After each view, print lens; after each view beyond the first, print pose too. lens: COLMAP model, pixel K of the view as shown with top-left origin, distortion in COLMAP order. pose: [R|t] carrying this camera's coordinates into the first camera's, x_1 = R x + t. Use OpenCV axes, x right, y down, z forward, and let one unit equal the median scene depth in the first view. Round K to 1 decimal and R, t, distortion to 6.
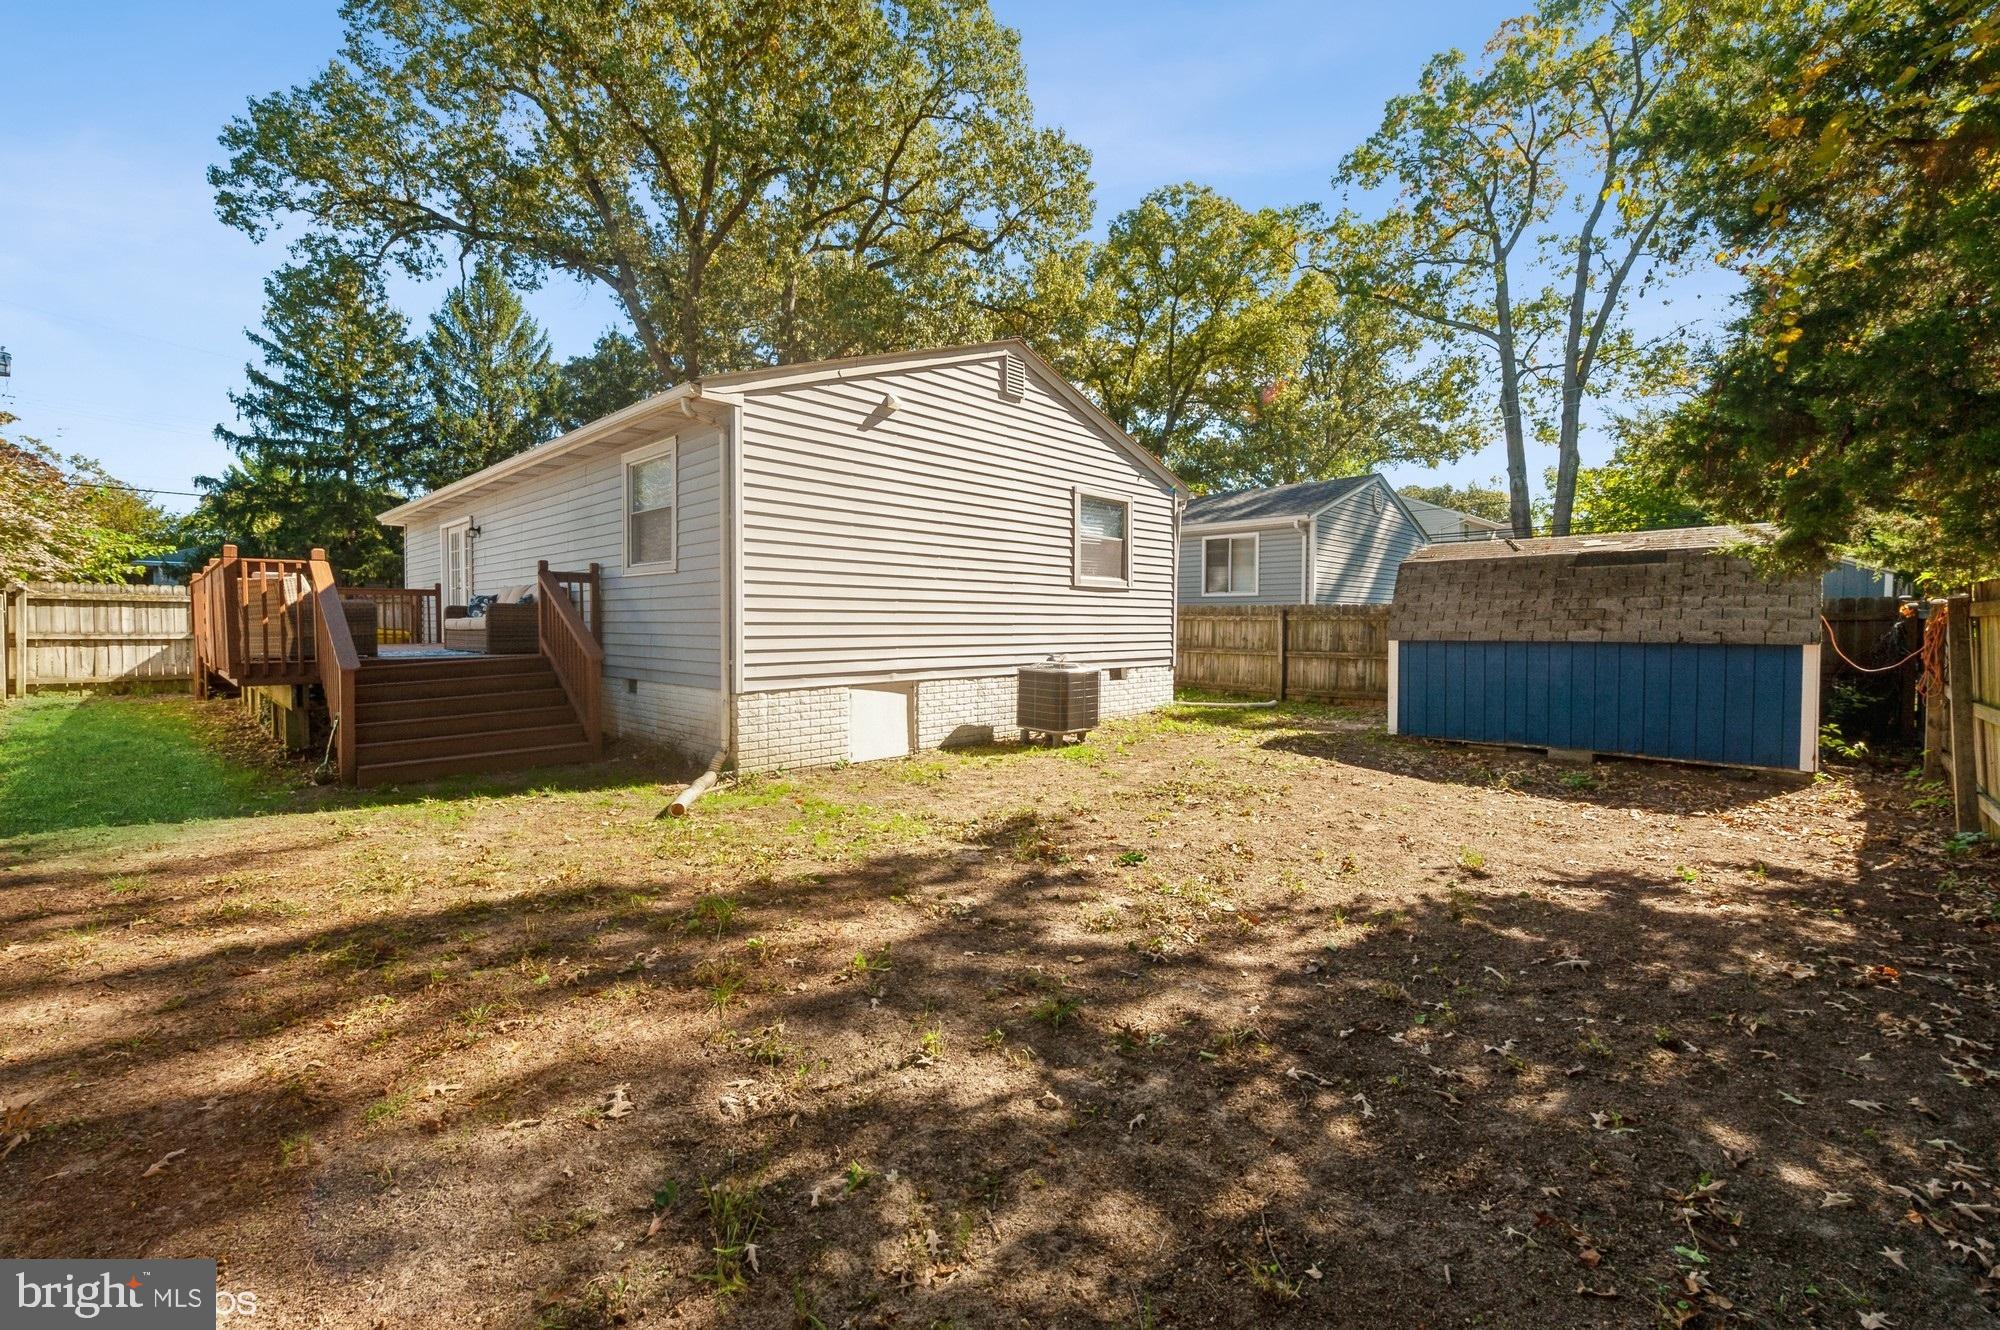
lens RADIAL K [[803.3, 0, 989.1], [0, 803.3, 638.6], [0, 0, 1]] dist [0.015904, -0.006910]
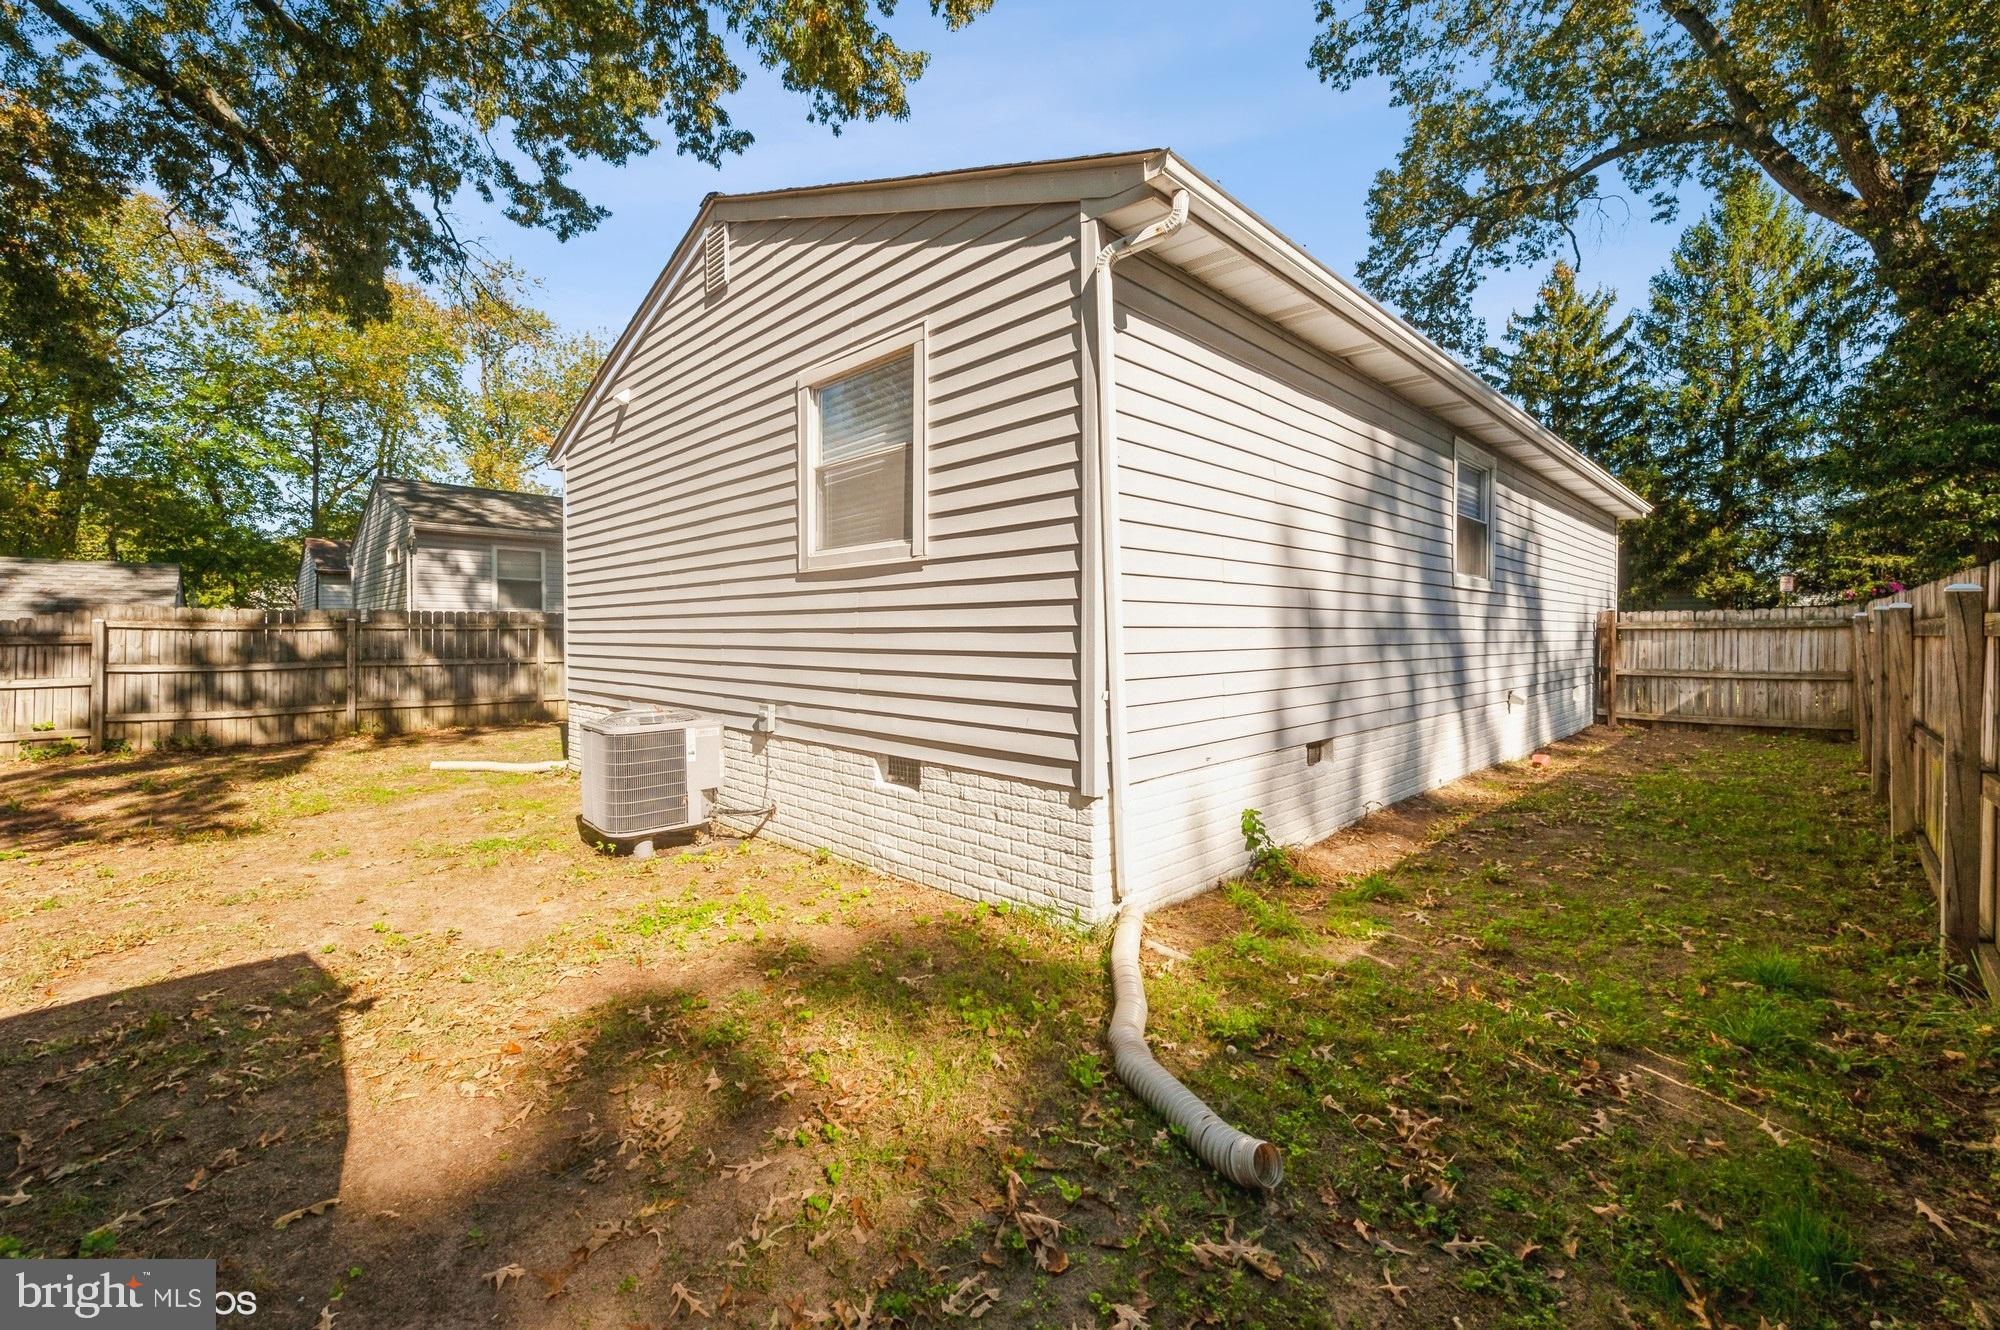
lens RADIAL K [[803.3, 0, 989.1], [0, 803.3, 638.6], [0, 0, 1]] dist [0.015904, -0.006910]
pose [[-0.008768, 0.001477, -0.999960, 0.443908], [-0.019597, 0.999807, 0.001648, -0.019870], [0.999770, 0.019610, -0.008737, 0.812790]]
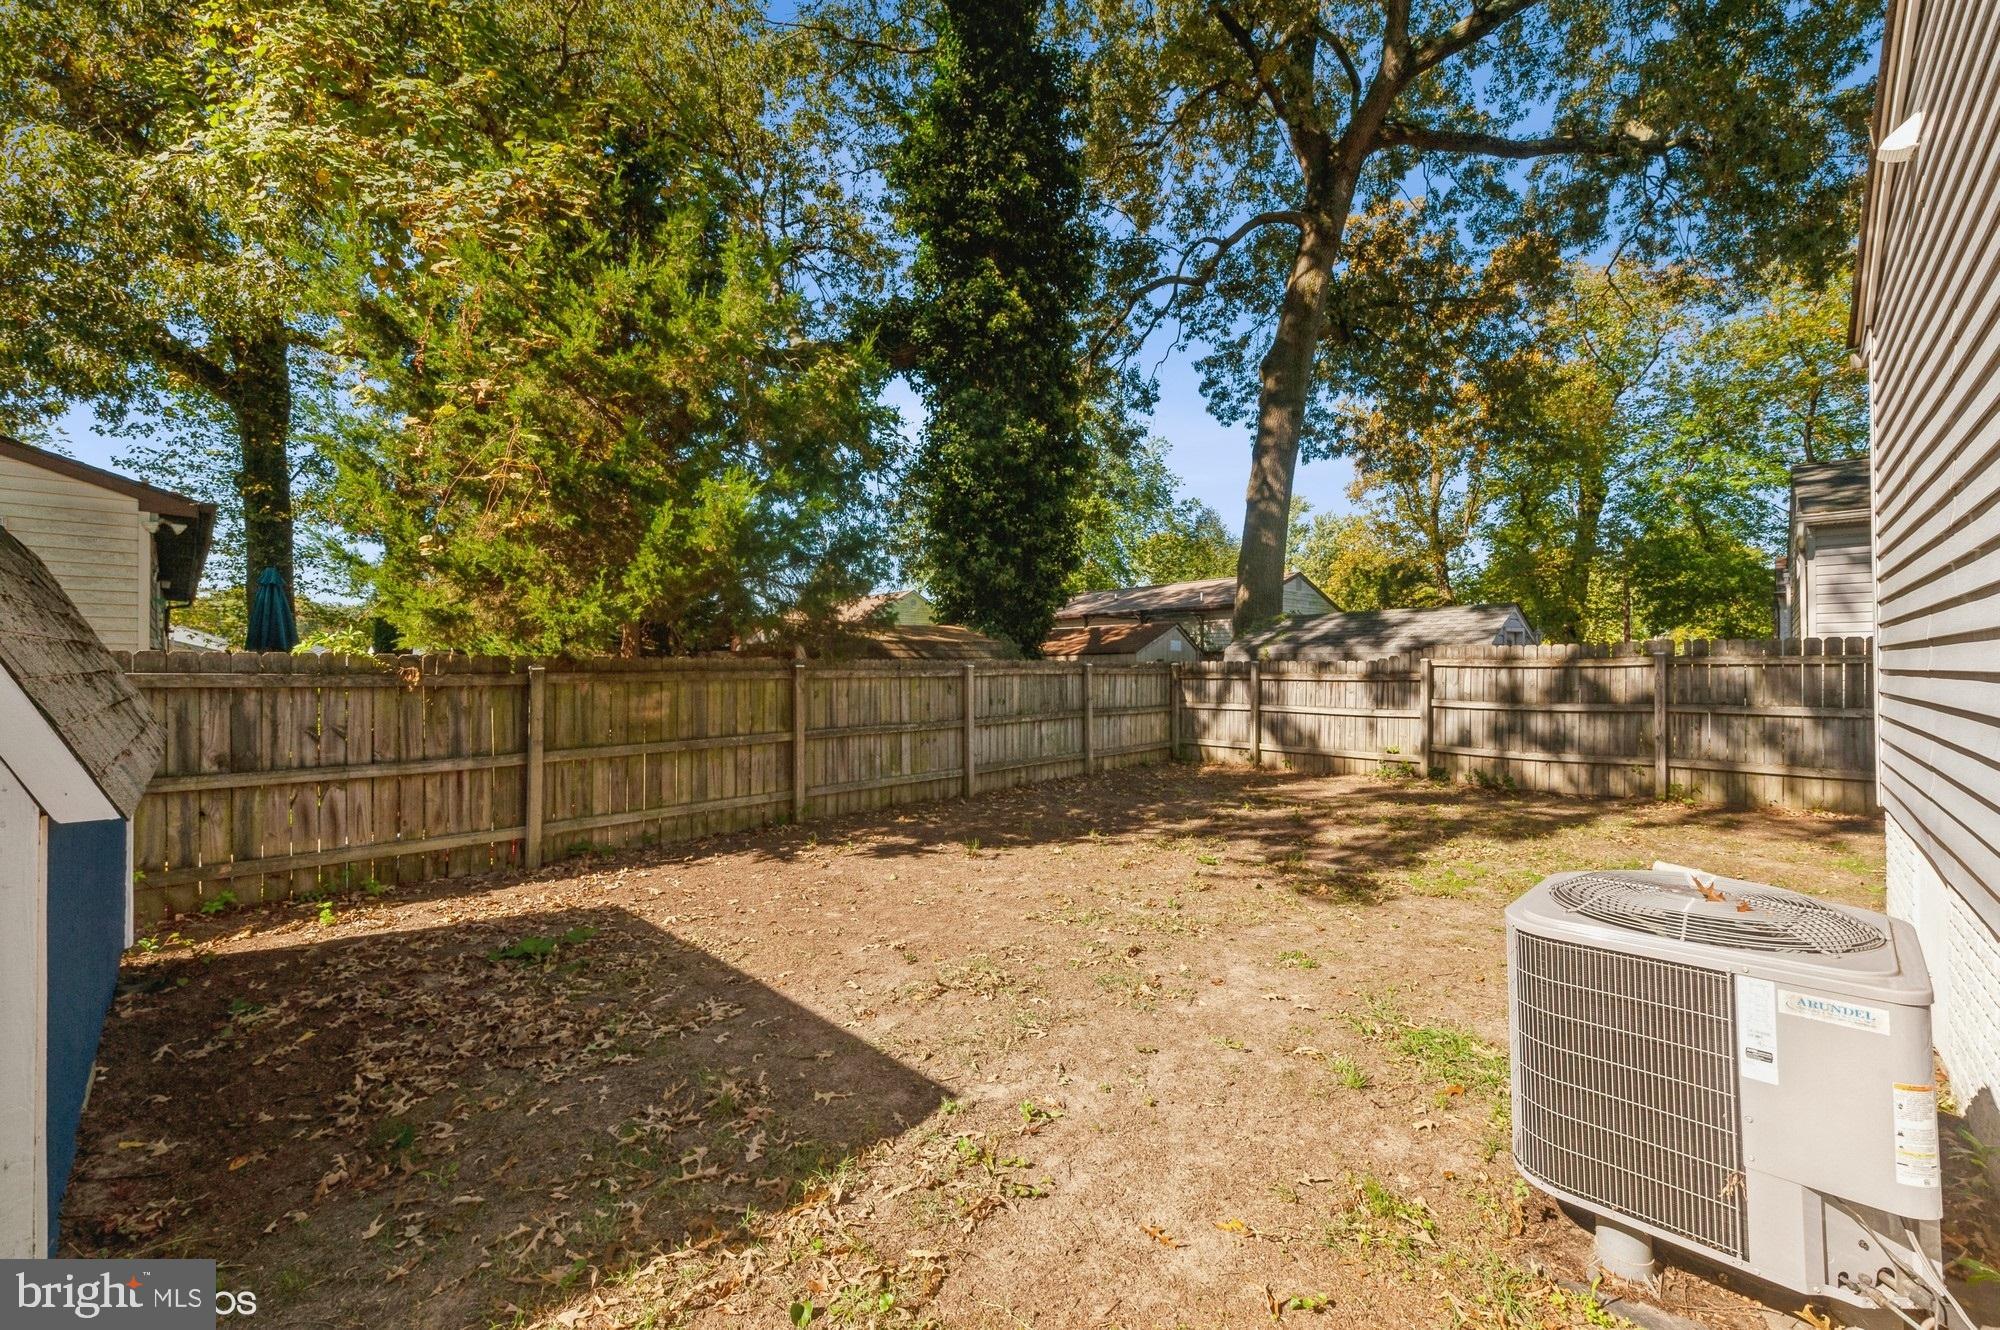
lens RADIAL K [[786.8, 0, 1005.6], [0, 786.8, 646.0], [0, 0, 1]] dist [0.013284, -0.000685]
pose [[-0.999968, 0.001554, -0.007795, 0.181848], [0.001656, 0.999912, -0.013128, -0.023719], [0.007774, -0.013140, -0.999883, 0.791777]]
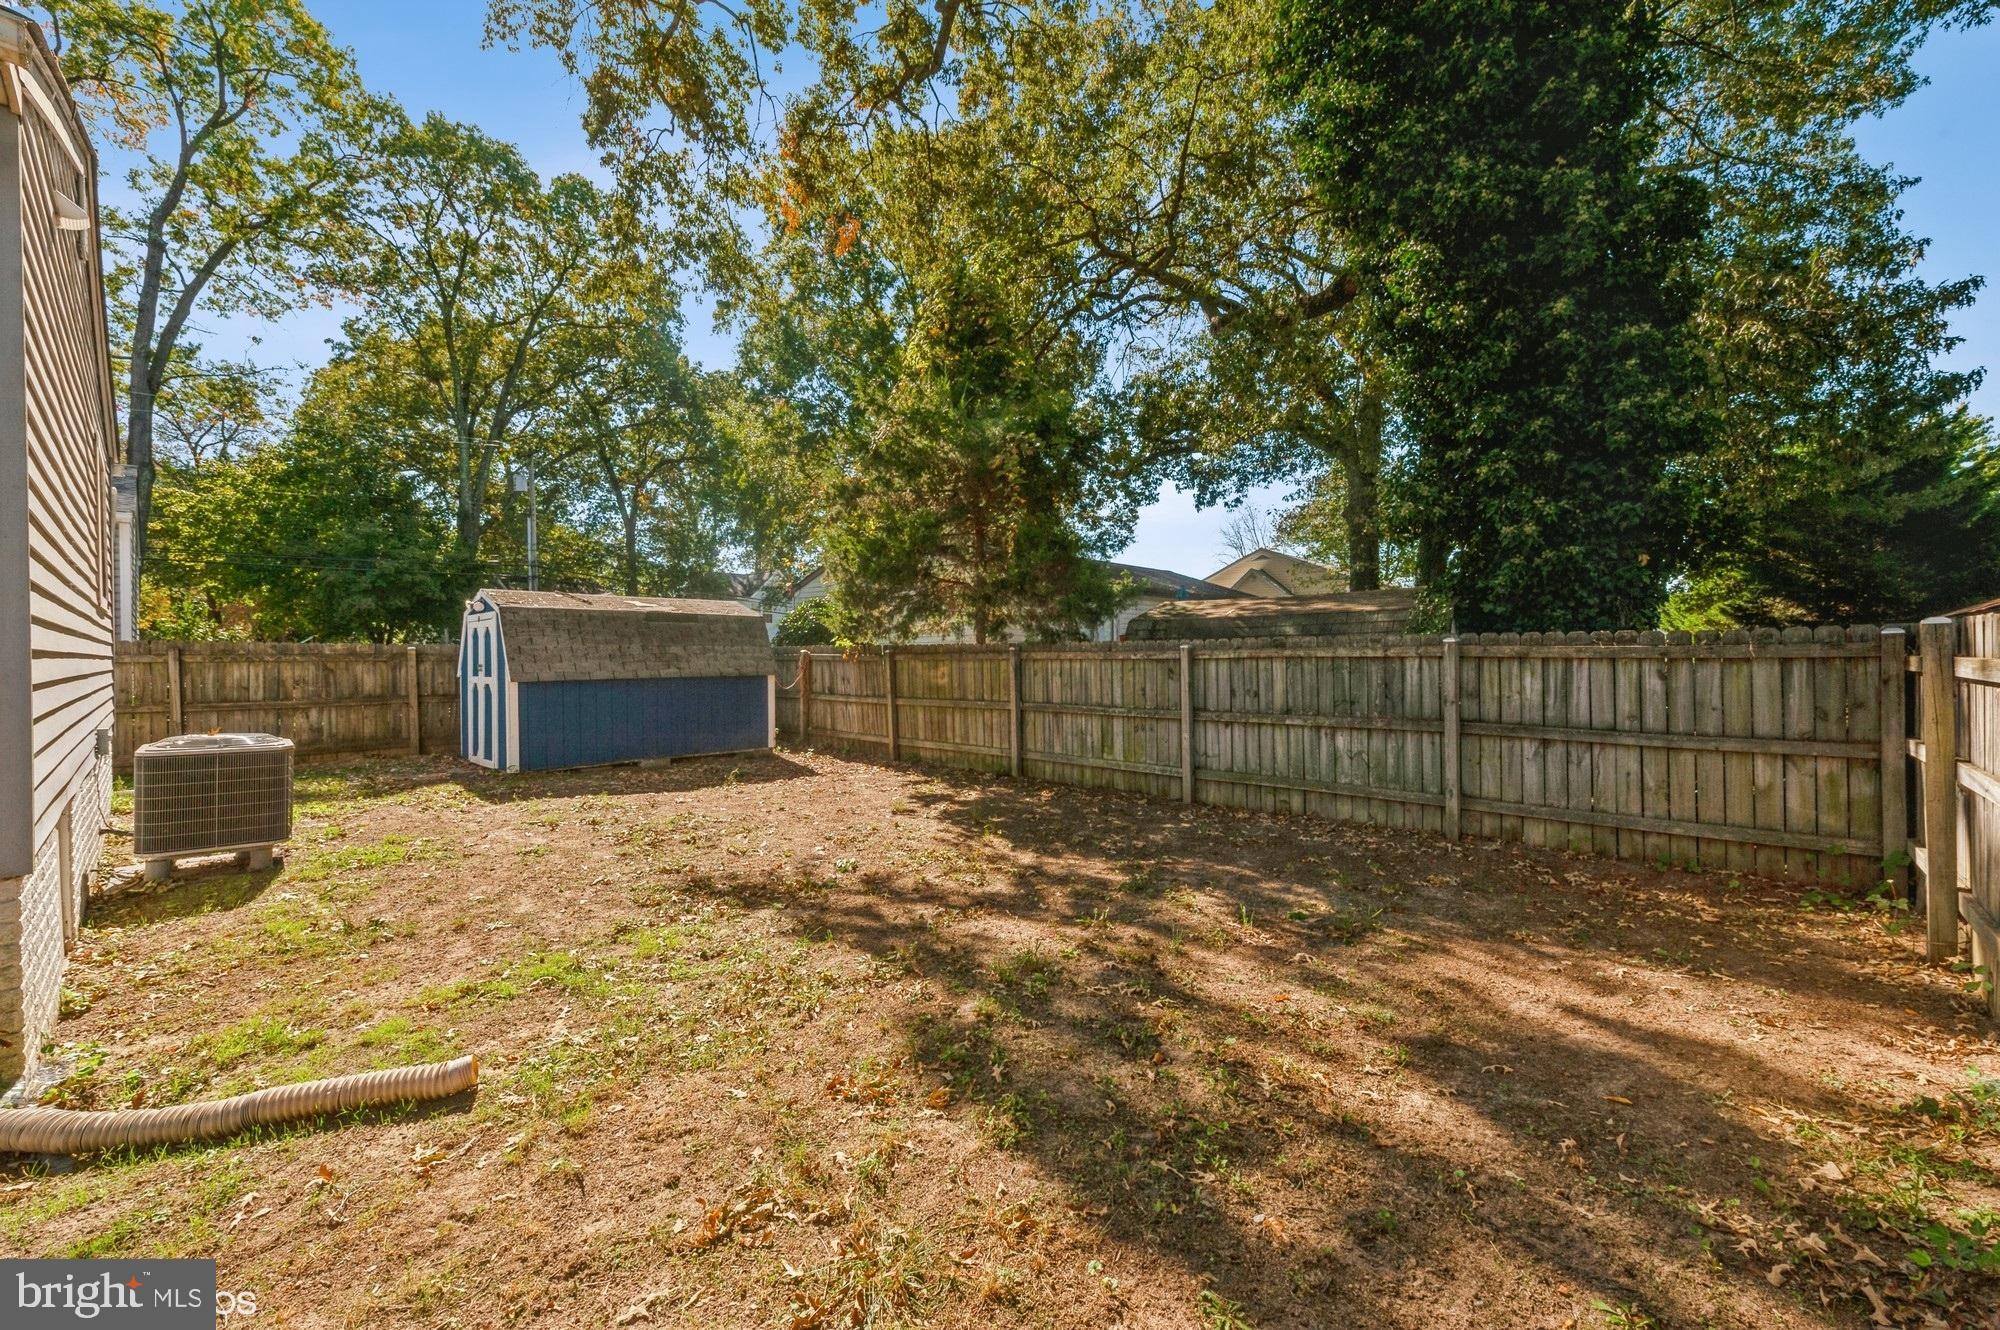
lens RADIAL K [[774.5, 0, 996.2], [0, 774.5, 663.2], [0, 0, 1]] dist [0.018657, -0.009112]
pose [[-0.033481, -0.005092, 0.999426, -0.343353], [0.017484, 0.999831, 0.005680, -0.010362], [-0.999286, 0.017664, -0.033386, 0.281220]]
